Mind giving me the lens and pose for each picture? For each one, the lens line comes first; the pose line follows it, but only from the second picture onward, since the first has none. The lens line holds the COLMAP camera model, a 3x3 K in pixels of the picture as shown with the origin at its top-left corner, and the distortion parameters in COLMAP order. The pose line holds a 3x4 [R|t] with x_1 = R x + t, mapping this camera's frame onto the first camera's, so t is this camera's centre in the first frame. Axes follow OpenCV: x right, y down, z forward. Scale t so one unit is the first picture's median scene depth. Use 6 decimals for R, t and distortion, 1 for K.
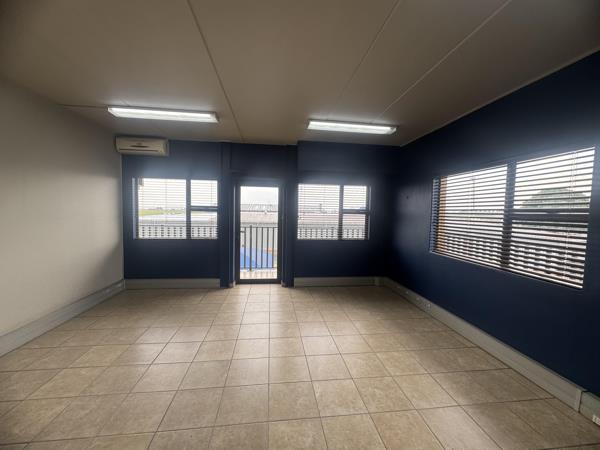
lens RADIAL K [[238.4, 0, 300.0], [0, 238.4, 225.0], [0, 0, 1]] dist [-0.000004, -0.000054]
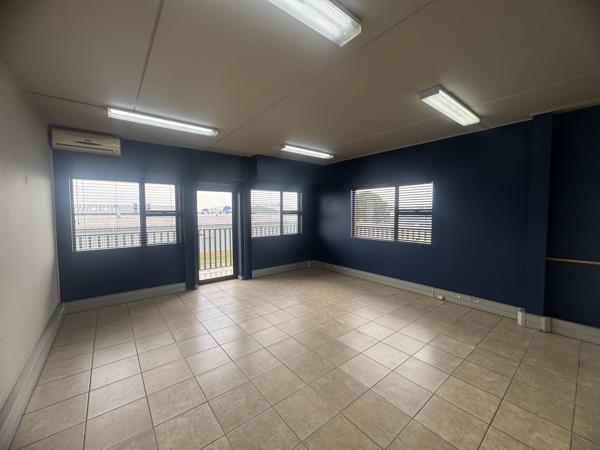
lens RADIAL K [[238.4, 0, 300.0], [0, 238.4, 225.0], [0, 0, 1]] dist [-0.000004, -0.000054]
pose [[0.849018, -0.053897, 0.525608, -0.430472], [0.053257, 0.998447, 0.016357, -0.007246], [-0.525673, 0.014105, 0.850570, -0.115453]]
